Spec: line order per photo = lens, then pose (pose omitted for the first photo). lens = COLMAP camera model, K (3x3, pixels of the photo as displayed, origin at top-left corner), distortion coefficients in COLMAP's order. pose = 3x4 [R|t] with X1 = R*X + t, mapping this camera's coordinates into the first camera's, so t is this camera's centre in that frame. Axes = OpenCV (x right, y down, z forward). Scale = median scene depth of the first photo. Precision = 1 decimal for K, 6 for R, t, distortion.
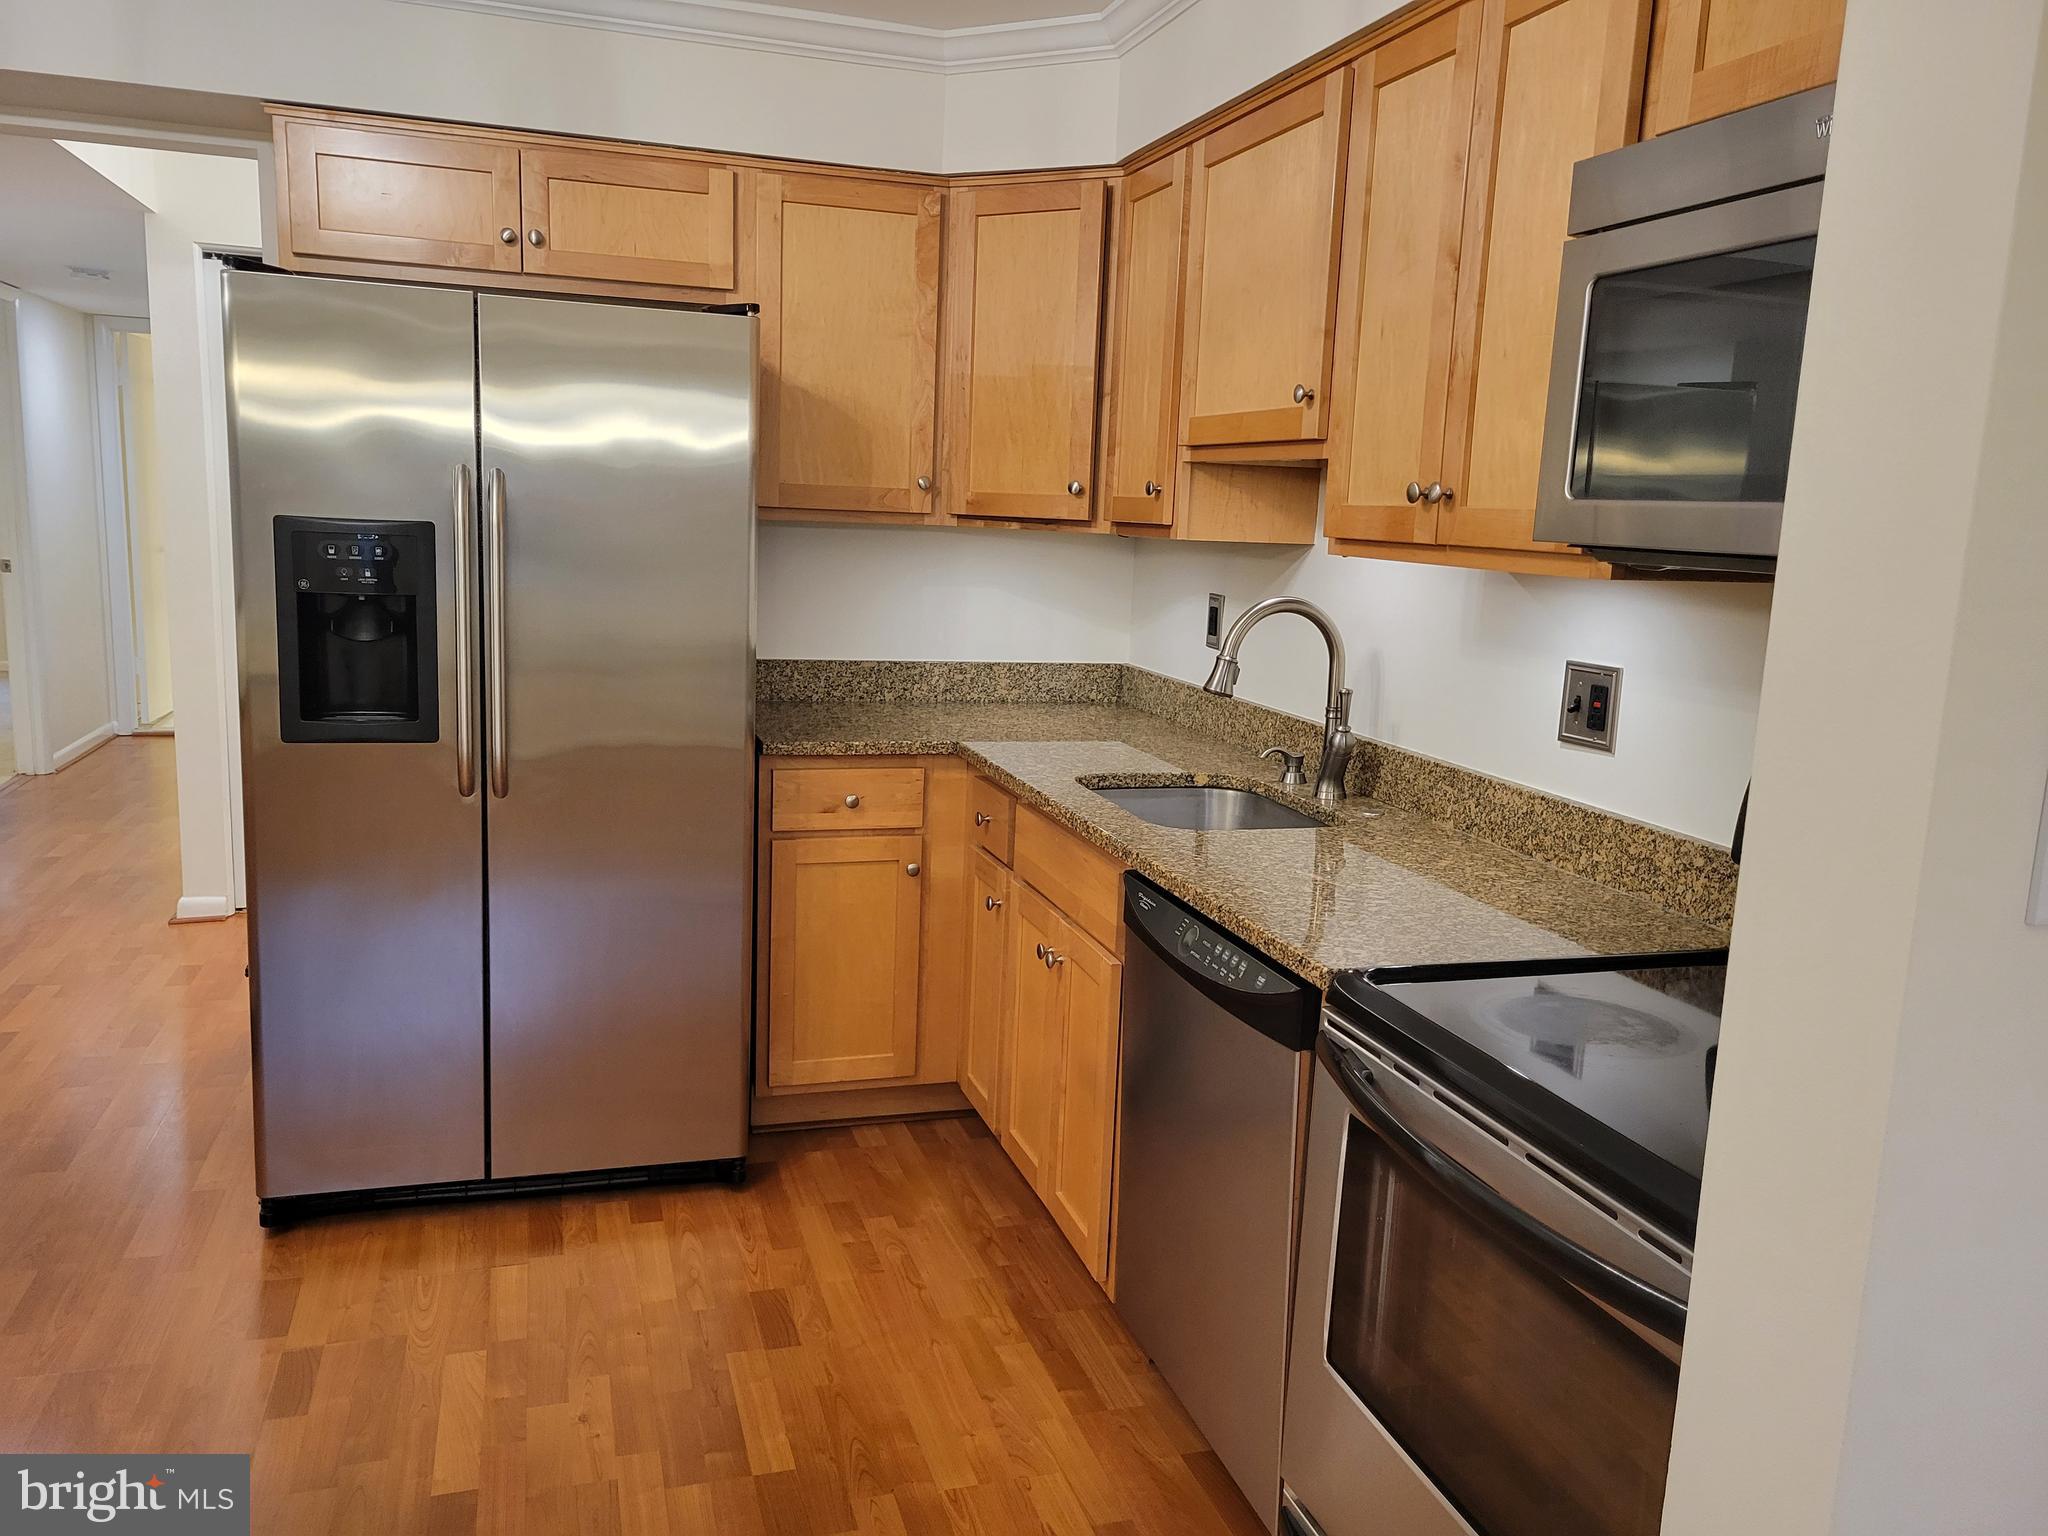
lens RADIAL K [[1535.7, 0, 1015.3], [0, 1535.7, 769.0], [0, 0, 1]] dist [0.042053, -0.013937]
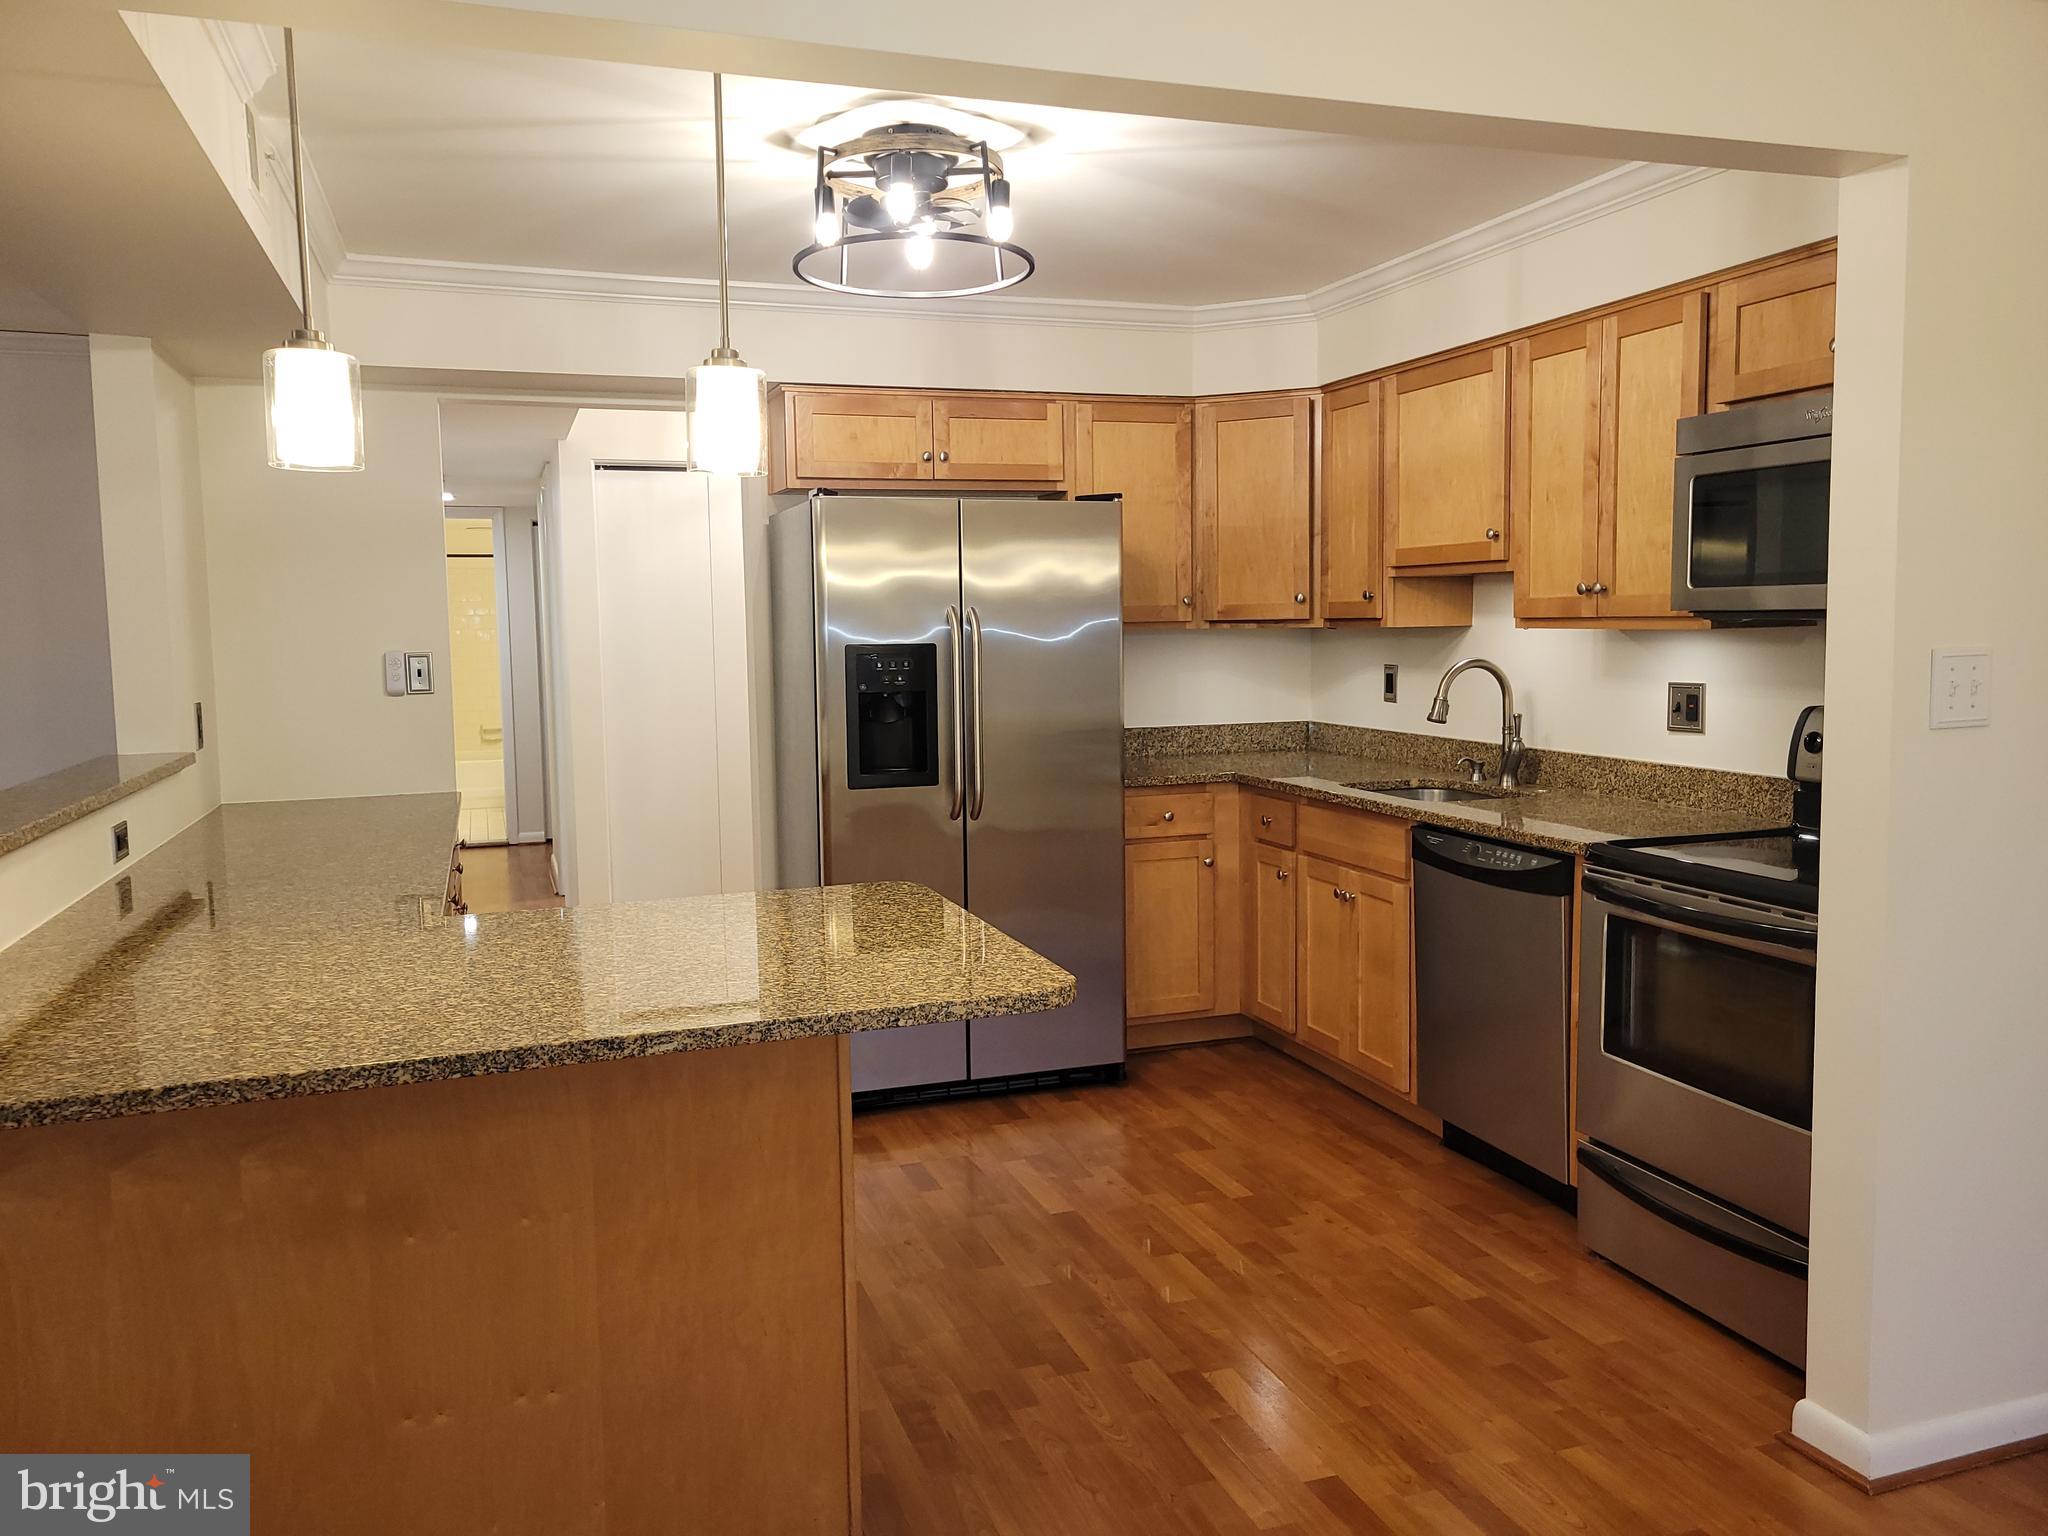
lens RADIAL K [[1535.7, 0, 1030.1], [0, 1535.7, 755.2], [0, 0, 1]] dist [0.042053, -0.013937]
pose [[0.997614, -0.060659, 0.032960, -0.328248], [0.063110, 0.994854, -0.079258, 0.081544], [-0.027983, 0.081149, 0.996309, -0.537922]]
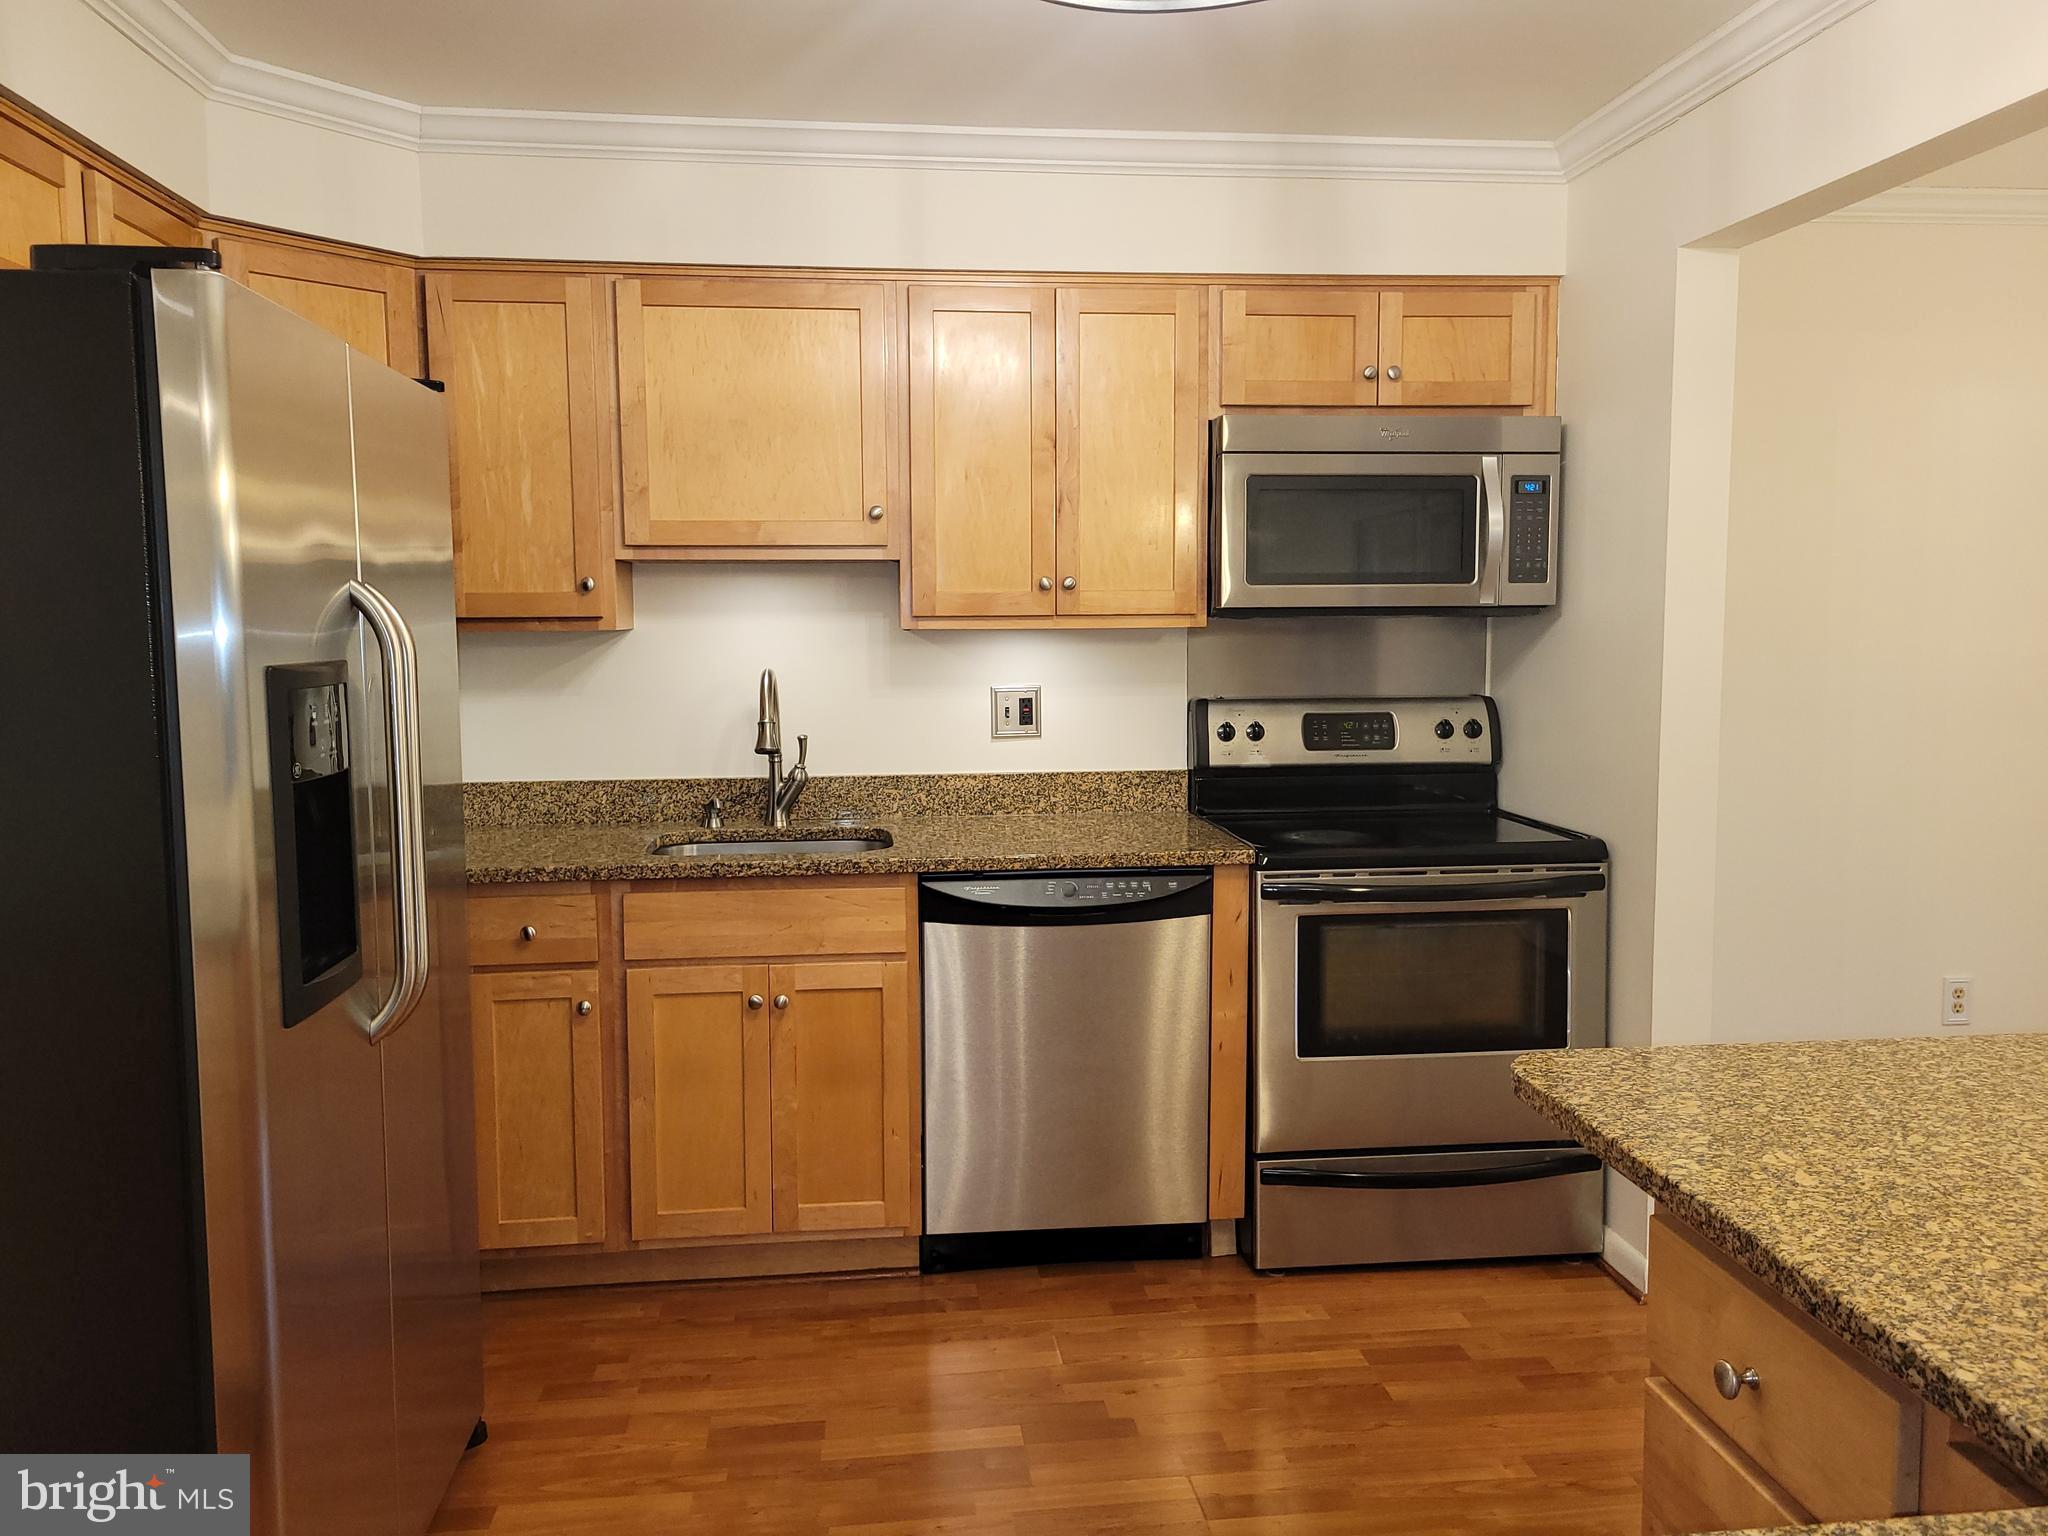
lens RADIAL K [[1535.7, 0, 1030.8], [0, 1535.7, 749.2], [0, 0, 1]] dist [0.042053, -0.013937]
pose [[0.186653, -0.131150, 0.973633, -0.975316], [0.182611, 0.978410, 0.096785, -0.127019], [-0.965305, 0.159731, 0.206572, 0.540885]]
